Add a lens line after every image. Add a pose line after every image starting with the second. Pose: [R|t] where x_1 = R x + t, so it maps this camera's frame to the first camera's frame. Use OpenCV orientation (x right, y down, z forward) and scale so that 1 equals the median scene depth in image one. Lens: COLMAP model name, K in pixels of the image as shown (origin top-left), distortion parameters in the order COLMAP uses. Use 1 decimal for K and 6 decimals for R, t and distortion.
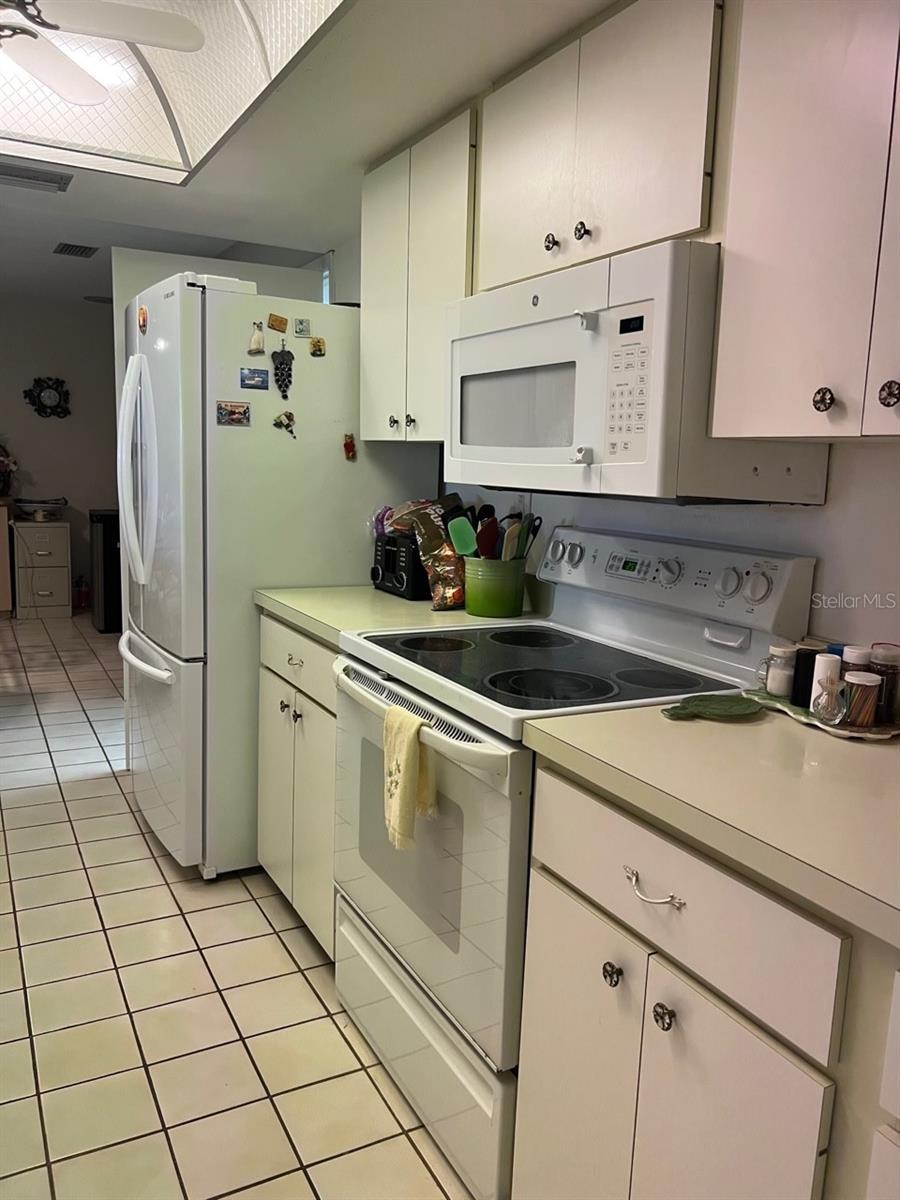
lens RADIAL K [[902.4, 0, 450.1], [0, 902.4, 603.0], [0, 0, 1]] dist [0.057916, -0.065618]
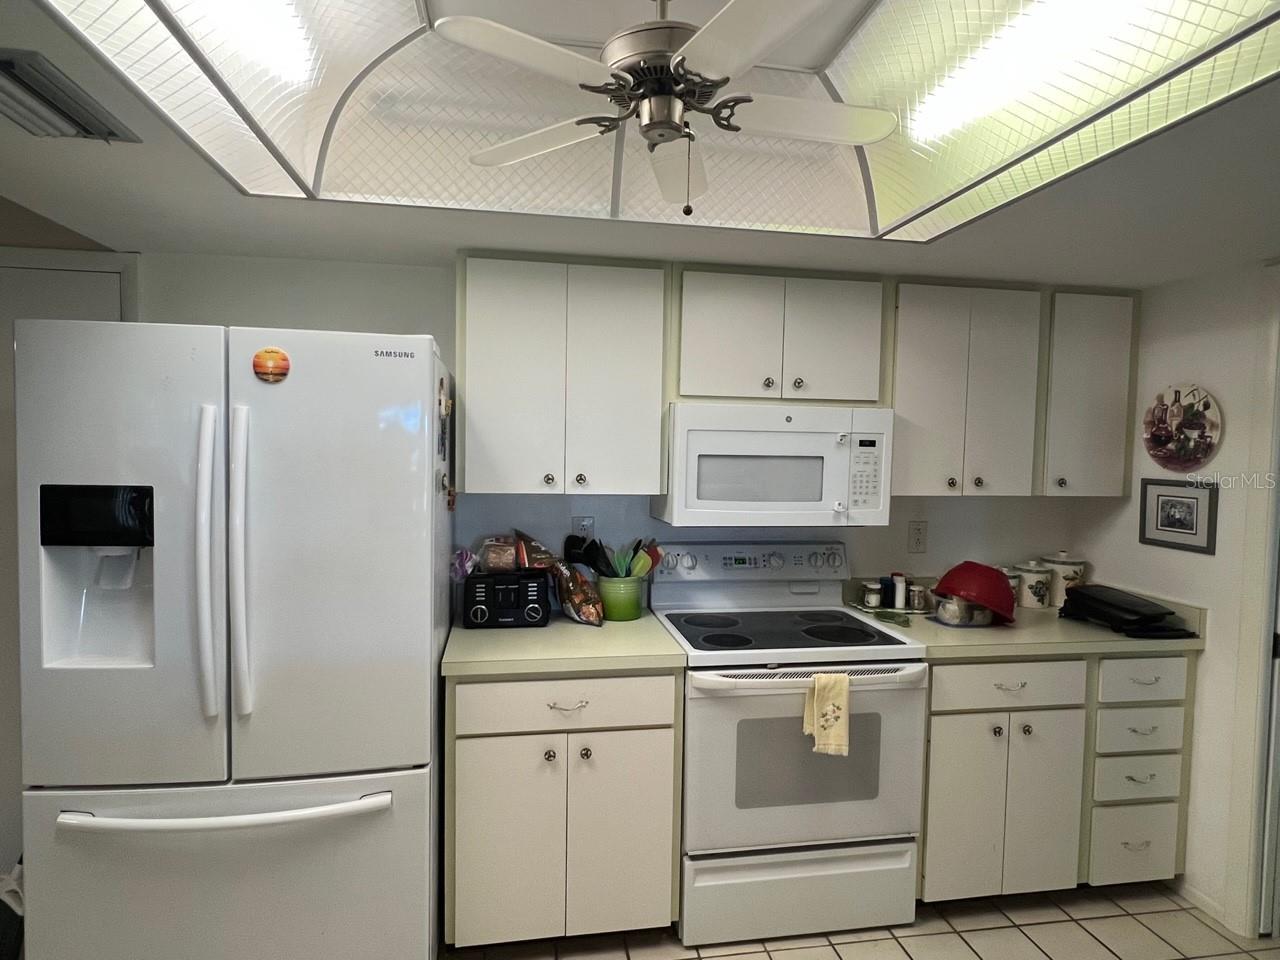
lens RADIAL K [[733.1, 0, 644.4], [0, 733.1, 477.7], [0, 0, 1]] dist [0.003556, -0.007495]
pose [[0.318186, -0.078384, 0.944782, -1.451321], [0.139507, 0.989598, 0.035119, -0.343301], [-0.937708, 0.120629, 0.325811, 0.906584]]
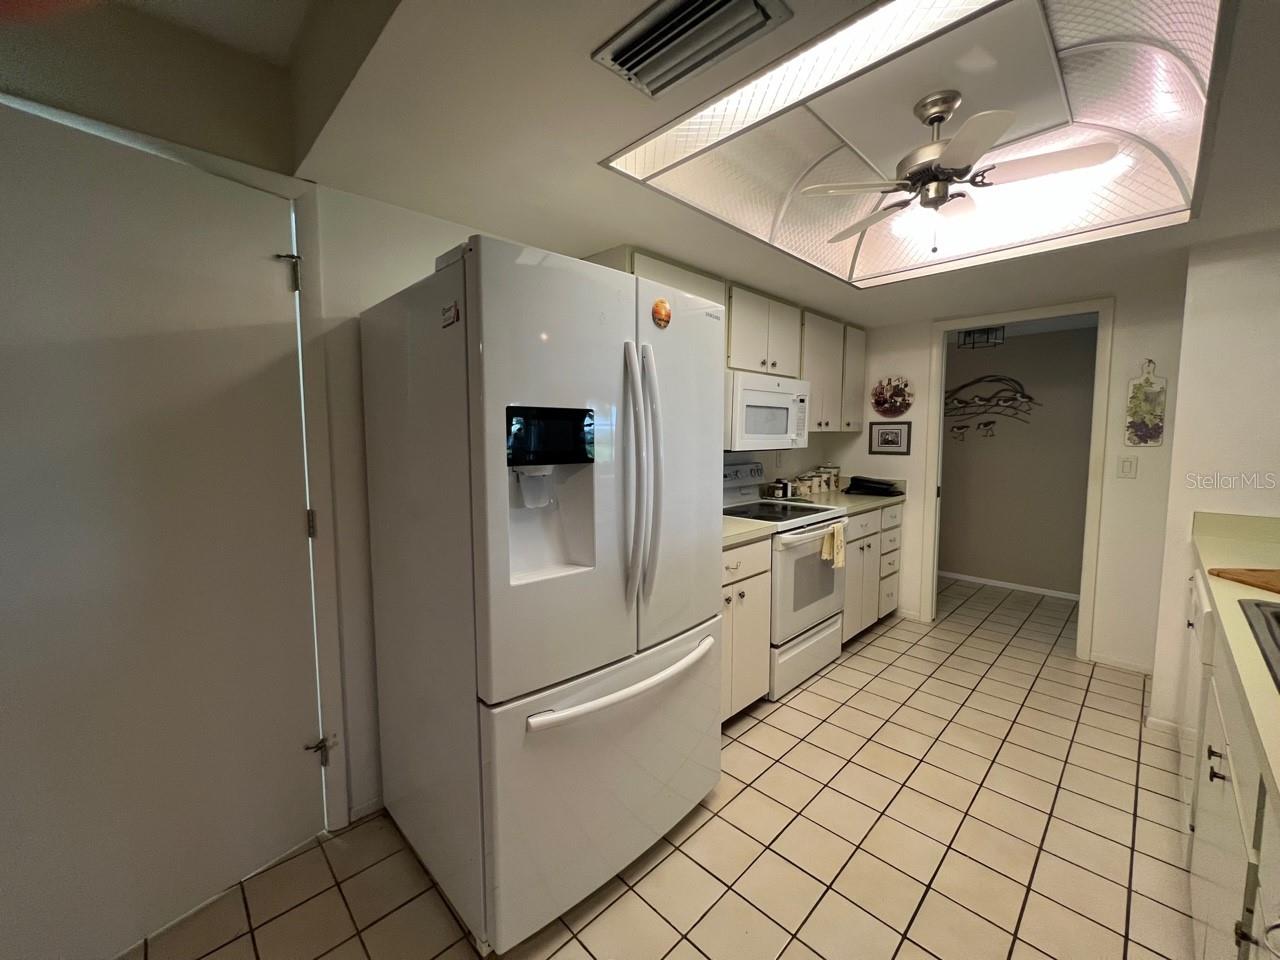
lens RADIAL K [[510.2, 0, 641.9], [0, 510.2, 475.9], [0, 0, 1]] dist [-0.002306, 0.000161]
pose [[-0.279439, -0.117045, 0.953003, -1.510298], [0.138463, 0.977255, 0.160624, -0.410409], [-0.950127, 0.176840, -0.256877, 2.083588]]
